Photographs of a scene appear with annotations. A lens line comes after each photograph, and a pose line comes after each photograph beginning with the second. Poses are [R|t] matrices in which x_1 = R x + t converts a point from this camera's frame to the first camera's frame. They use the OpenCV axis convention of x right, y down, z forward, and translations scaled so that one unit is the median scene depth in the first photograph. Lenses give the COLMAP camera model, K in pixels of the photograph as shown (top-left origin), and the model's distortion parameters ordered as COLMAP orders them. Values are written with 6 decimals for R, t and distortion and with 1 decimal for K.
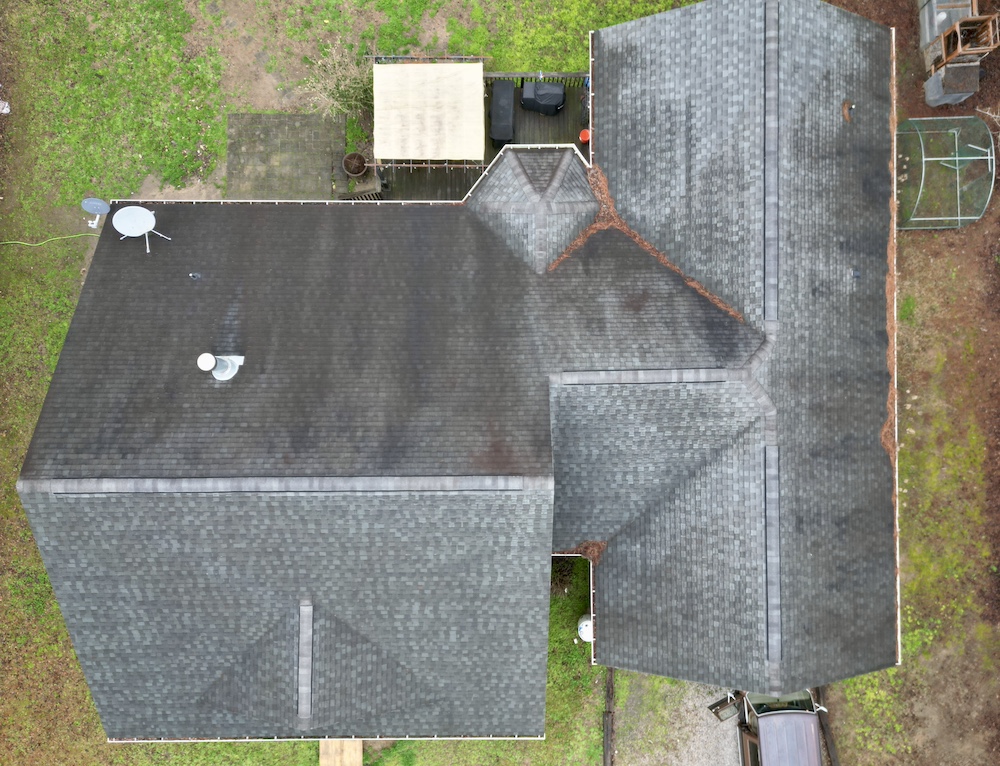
lens RADIAL K [[773.9, 0, 500.0], [0, 773.9, 383.0], [0, 0, 1]] dist [0.090868, -0.107626]
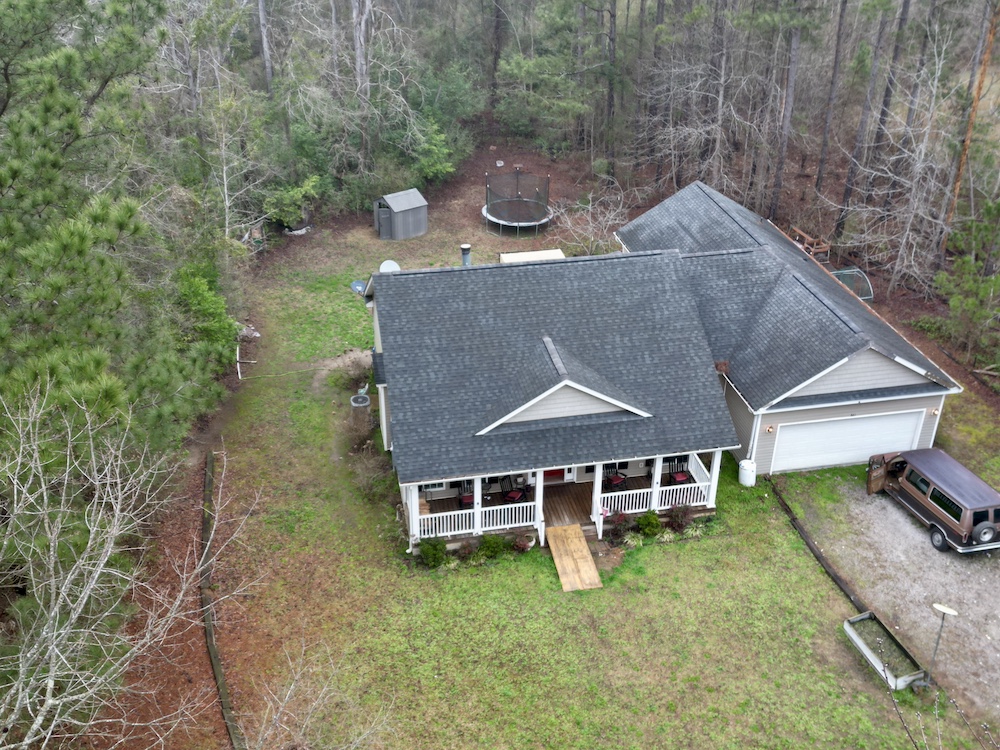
lens RADIAL K [[910.1, 0, 500.0], [0, 910.1, 375.0], [0, 0, 1]] dist [0.086141, -0.088580]
pose [[0.982862, -0.109673, 0.148166, -0.592425], [0.184191, 0.551899, -0.813315, 1.694893], [0.007426, 0.826667, 0.562642, 0.079962]]
